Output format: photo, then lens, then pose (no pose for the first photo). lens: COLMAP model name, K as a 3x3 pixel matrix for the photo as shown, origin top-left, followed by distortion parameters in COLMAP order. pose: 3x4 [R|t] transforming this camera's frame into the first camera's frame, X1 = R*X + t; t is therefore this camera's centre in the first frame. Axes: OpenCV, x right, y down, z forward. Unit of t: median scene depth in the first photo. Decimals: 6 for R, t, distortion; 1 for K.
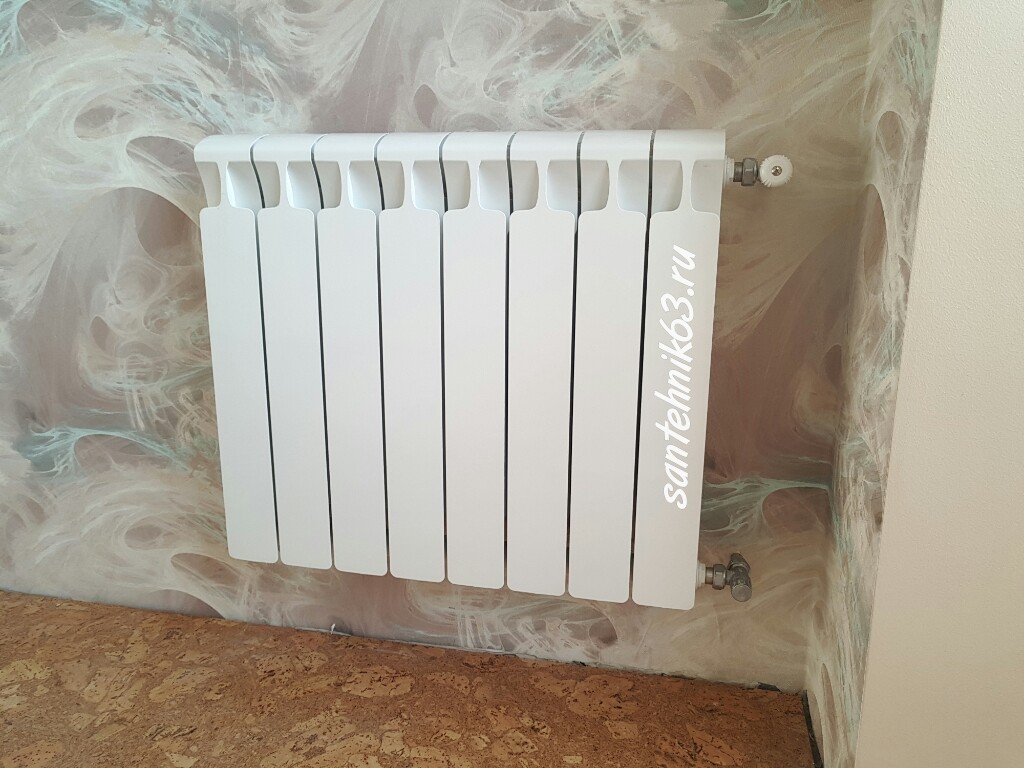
lens RADIAL K [[801.2, 0, 513.9], [0, 801.2, 385.1], [0, 0, 1]] dist [0.014149, 0.008172]
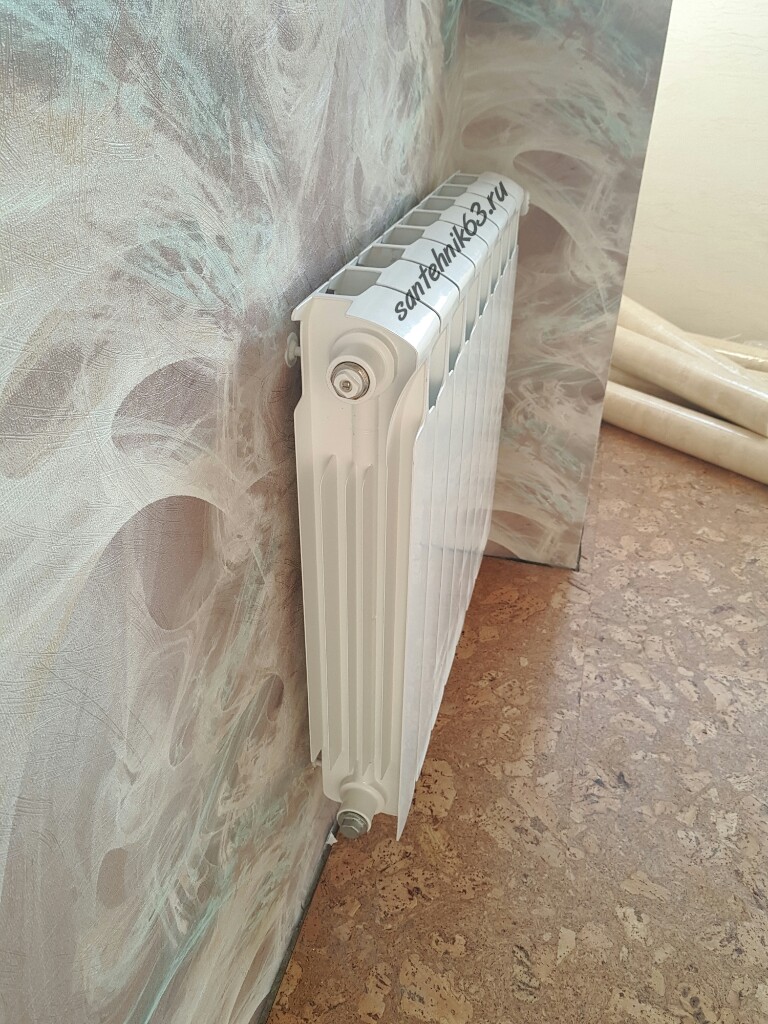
lens RADIAL K [[801.2, 0, 385.3], [0, 801.2, 512.2], [0, 0, 1]] dist [0.014149, 0.008172]
pose [[0.030725, -0.531728, 0.846358, -0.858102], [0.214524, 0.830533, 0.513998, -0.453275], [-0.976235, 0.165772, 0.139587, 0.882984]]
